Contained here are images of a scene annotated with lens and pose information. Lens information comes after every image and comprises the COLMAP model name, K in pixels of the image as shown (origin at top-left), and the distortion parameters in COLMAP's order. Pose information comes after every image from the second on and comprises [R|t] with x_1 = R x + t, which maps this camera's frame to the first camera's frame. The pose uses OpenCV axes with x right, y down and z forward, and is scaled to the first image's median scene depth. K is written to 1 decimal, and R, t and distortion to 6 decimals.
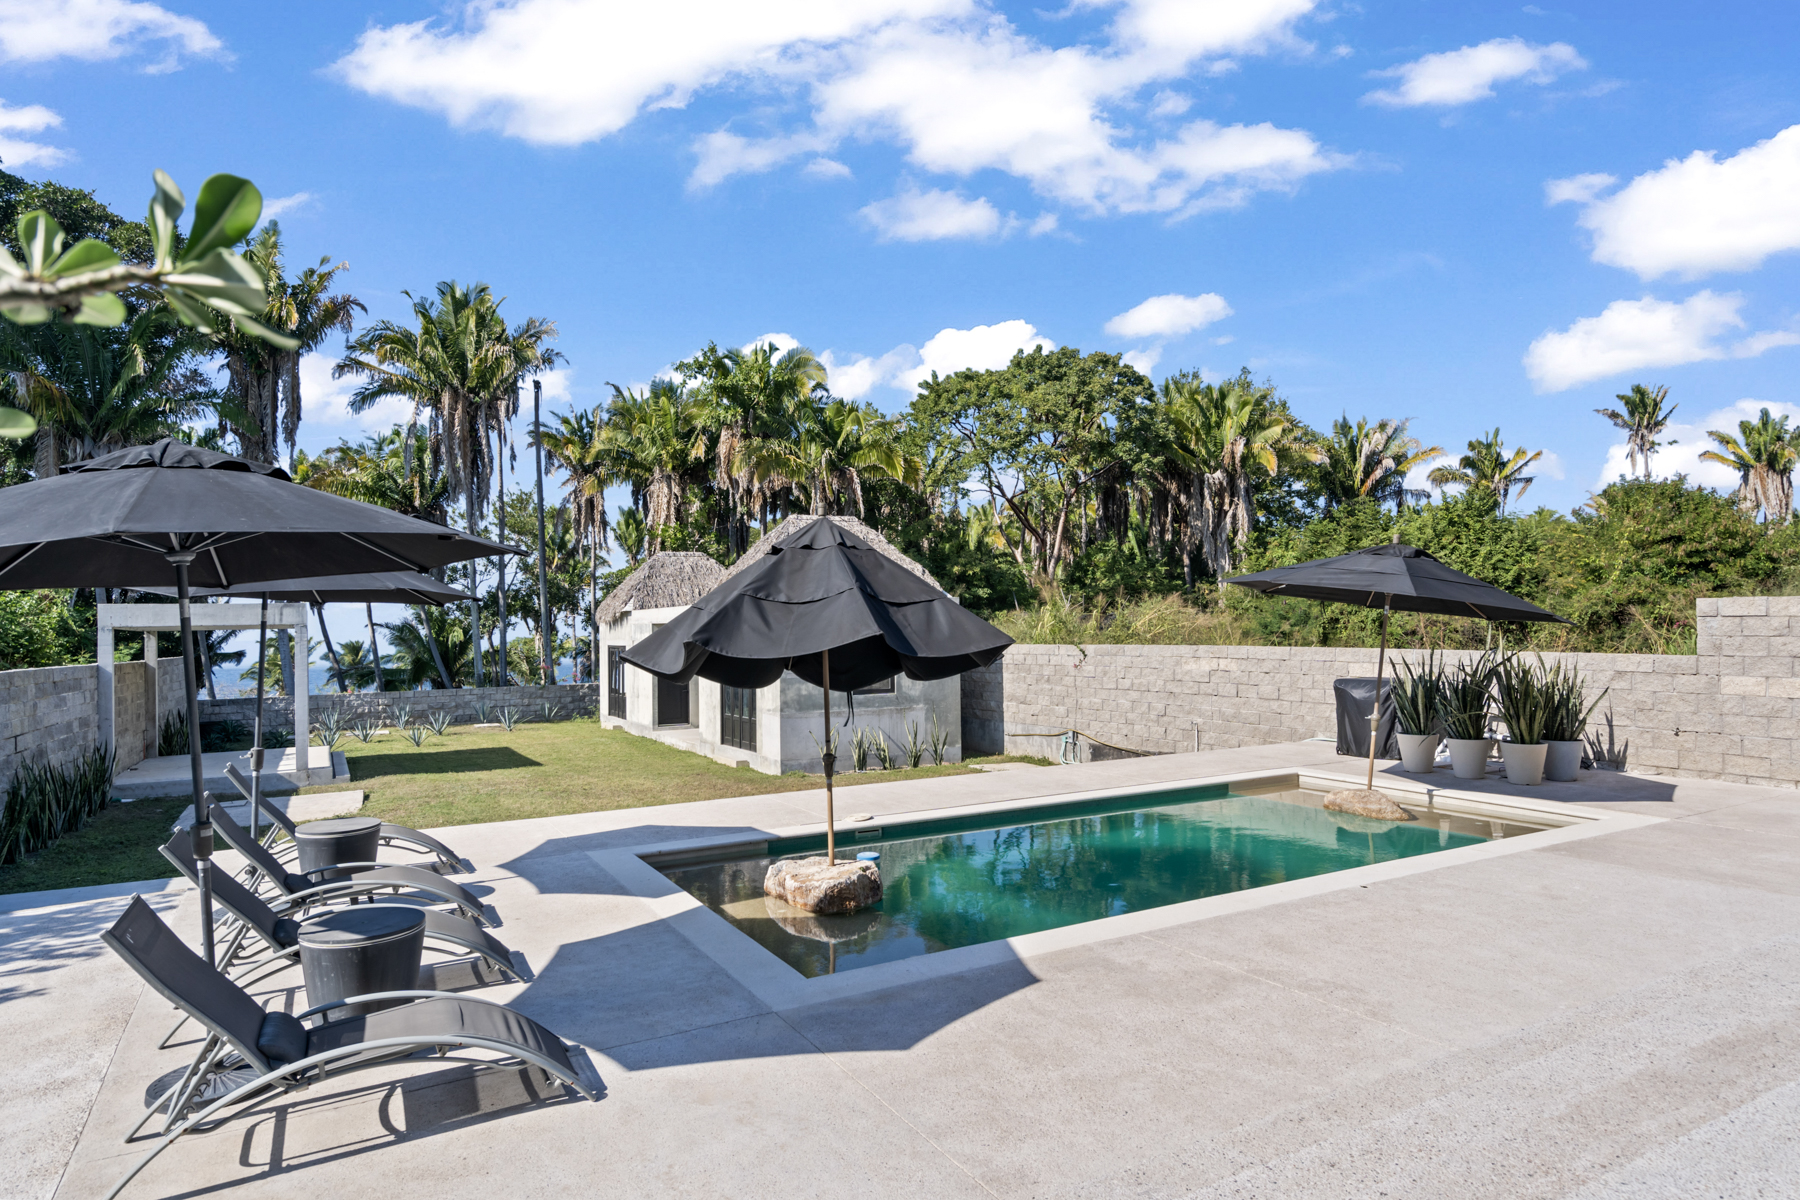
lens RADIAL K [[1044.5, 0, 878.1], [0, 1044.5, 602.6], [0, 0, 1]] dist [-0.002169, 0.002272]
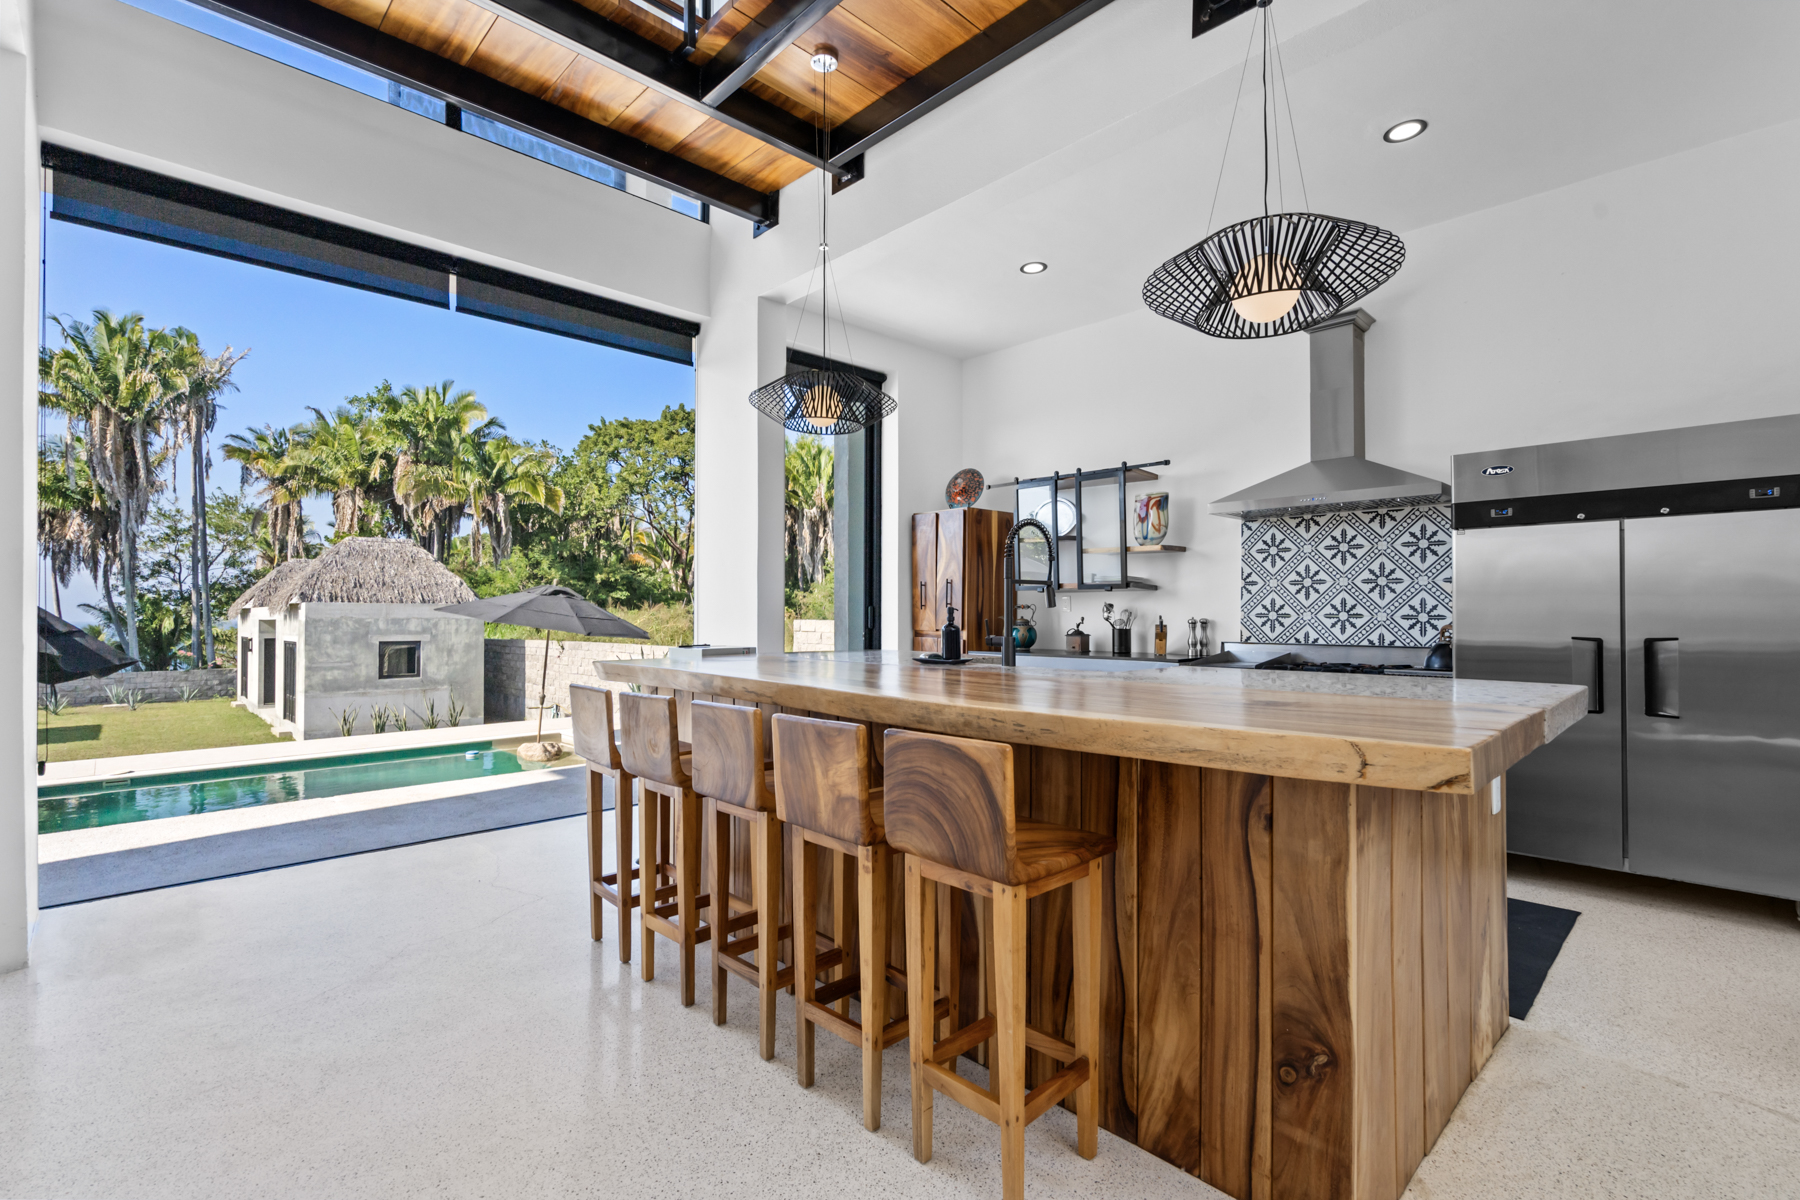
lens RADIAL K [[821.3, 0, 868.6], [0, 821.3, 610.2], [0, 0, 1]] dist [-0.013461, 0.000301]
pose [[0.964693, 0.013114, 0.263052, 0.127770], [-0.017043, 0.999775, 0.012659, -0.008380], [-0.262826, -0.016695, 0.964699, -0.052493]]
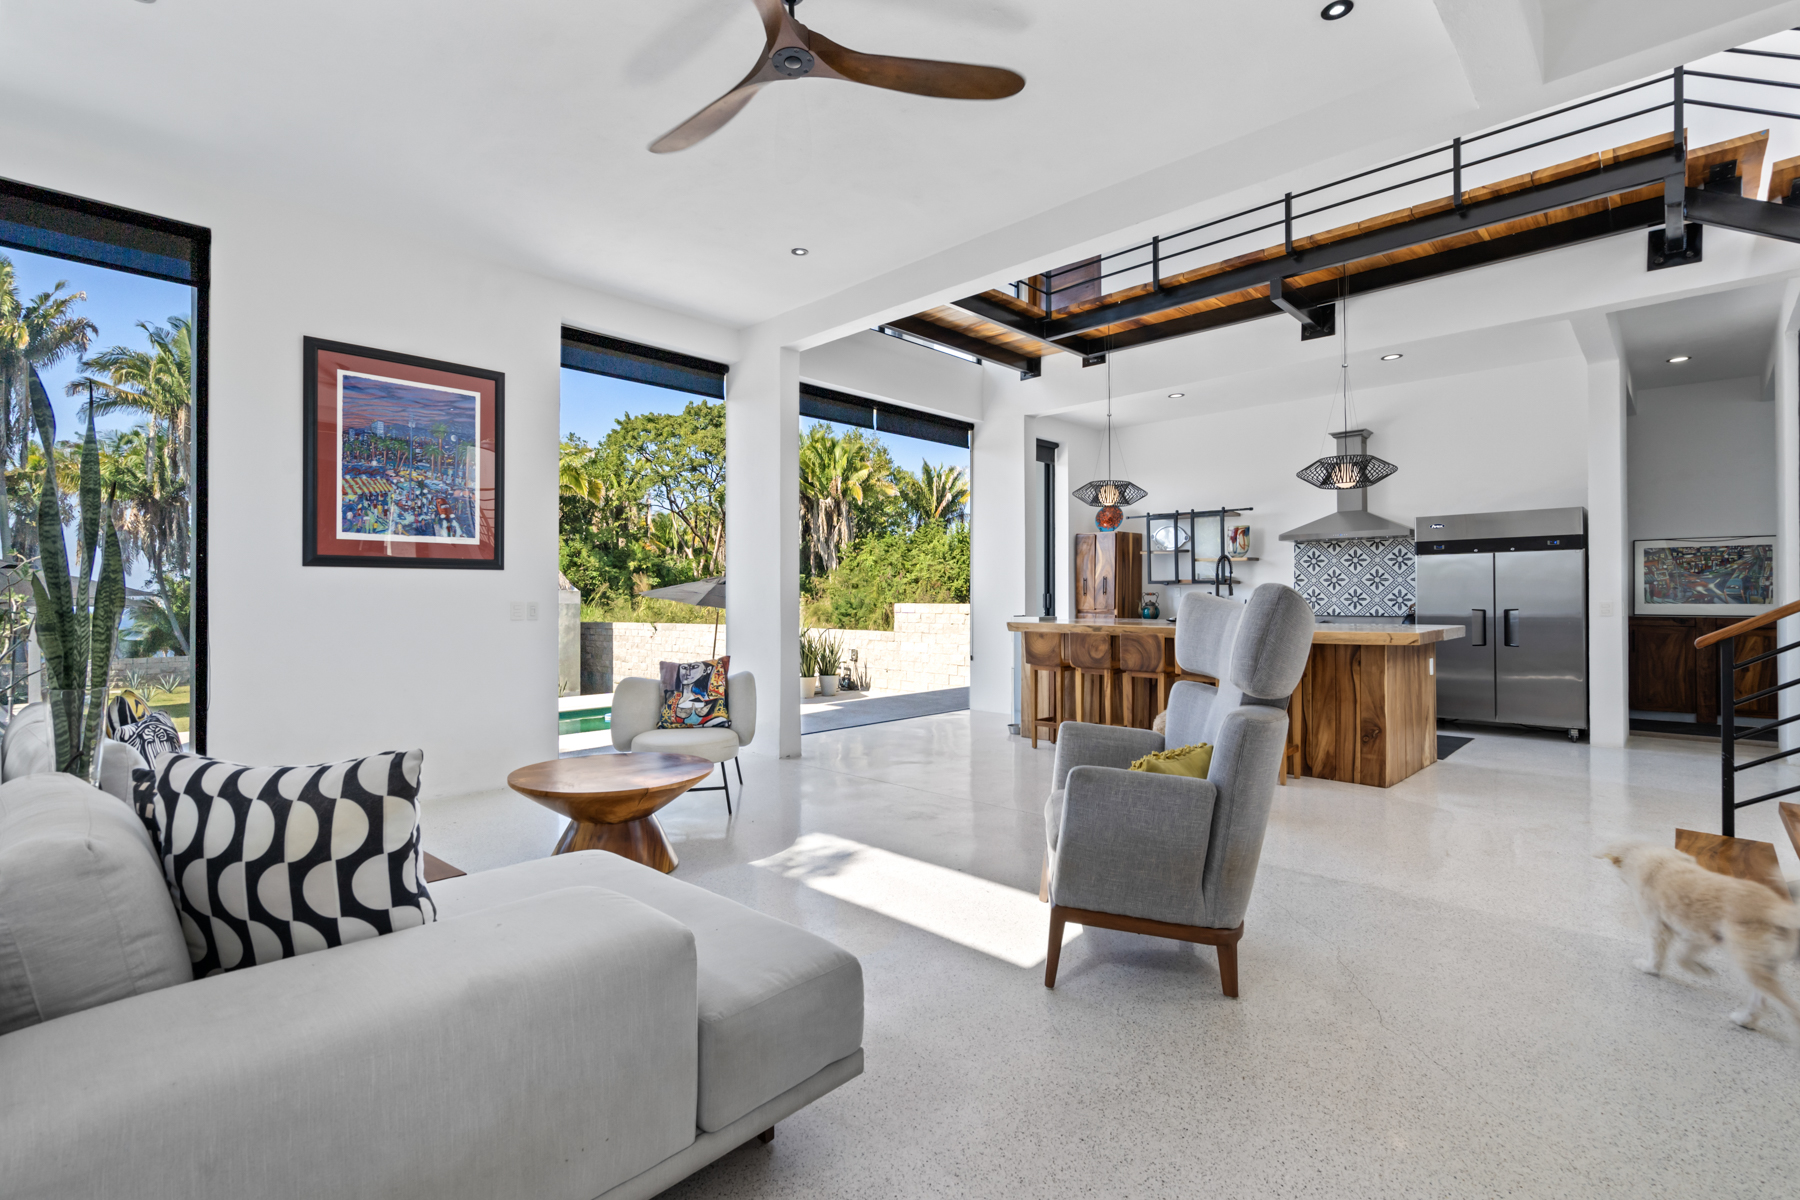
lens RADIAL K [[821.3, 0, 875.4], [0, 821.3, 593.6], [0, 0, 1]] dist [-0.013461, 0.000301]
pose [[0.955168, 0.010838, 0.295867, 0.059945], [-0.014757, 0.999830, 0.011017, -0.009005], [-0.295697, -0.014889, 0.955166, -0.108367]]
